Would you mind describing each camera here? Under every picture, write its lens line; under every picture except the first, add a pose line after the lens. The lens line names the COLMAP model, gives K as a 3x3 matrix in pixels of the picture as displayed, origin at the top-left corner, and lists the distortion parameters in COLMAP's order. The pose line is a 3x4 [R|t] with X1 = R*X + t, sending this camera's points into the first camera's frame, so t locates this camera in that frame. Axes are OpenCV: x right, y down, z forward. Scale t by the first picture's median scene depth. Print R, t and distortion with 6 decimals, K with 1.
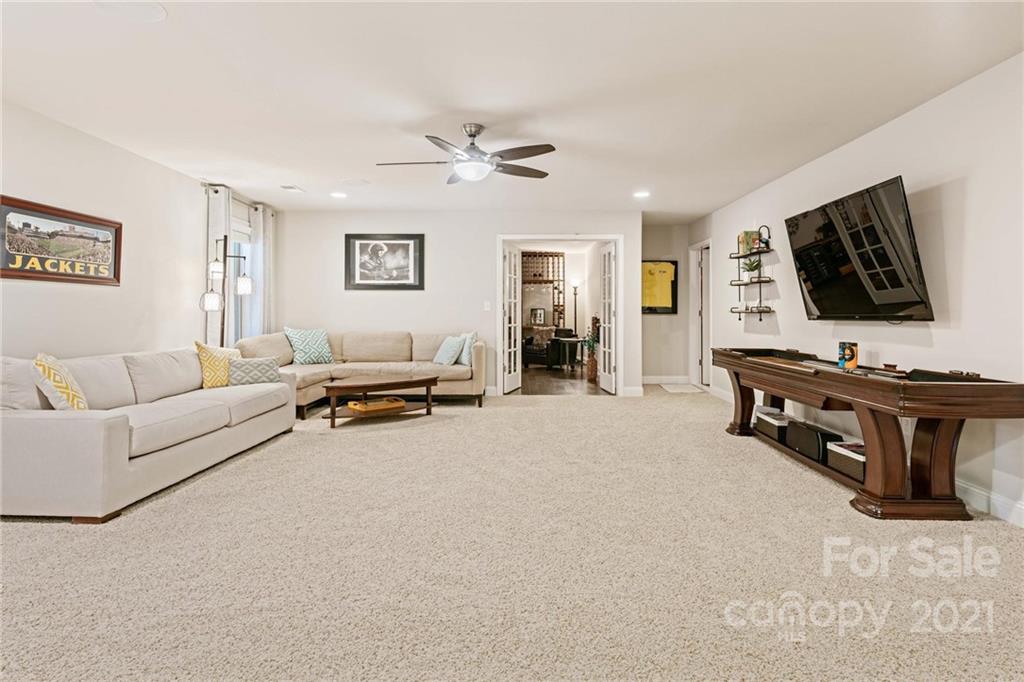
lens RADIAL K [[564.7, 0, 509.3], [0, 564.7, 308.3], [0, 0, 1]] dist [0.002226, 0.001060]
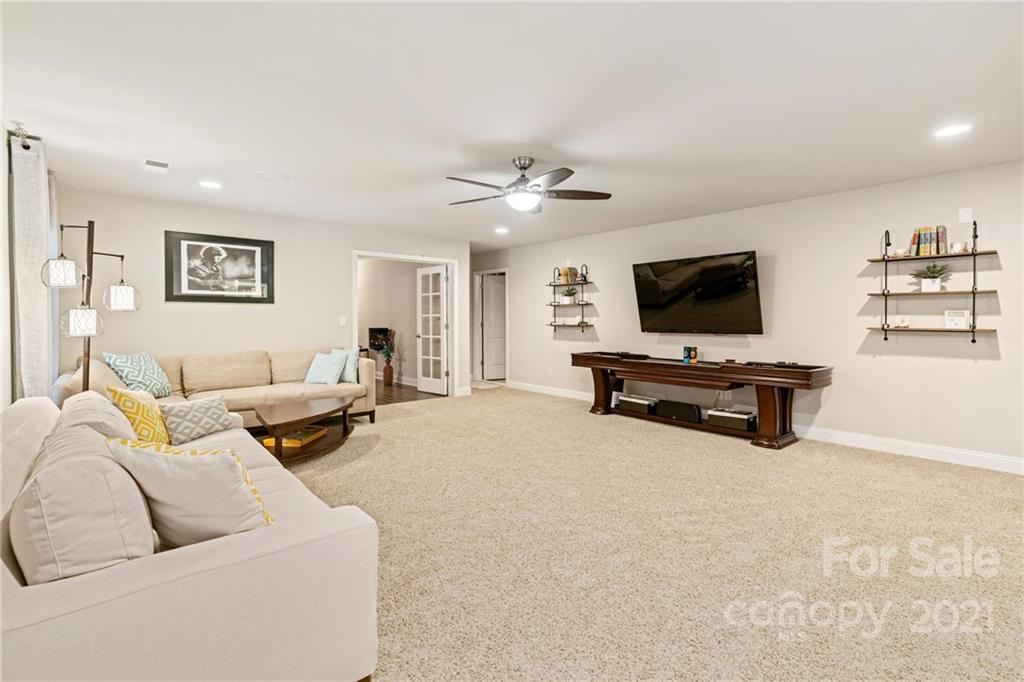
lens RADIAL K [[463.7, 0, 510.5], [0, 463.7, 324.5], [0, 0, 1]] dist [-0.001179, 0.000204]
pose [[0.749177, -0.010004, 0.662295, -0.377282], [-0.004187, 0.999794, 0.019838, -0.015840], [-0.662357, -0.017635, 0.748981, 0.202686]]
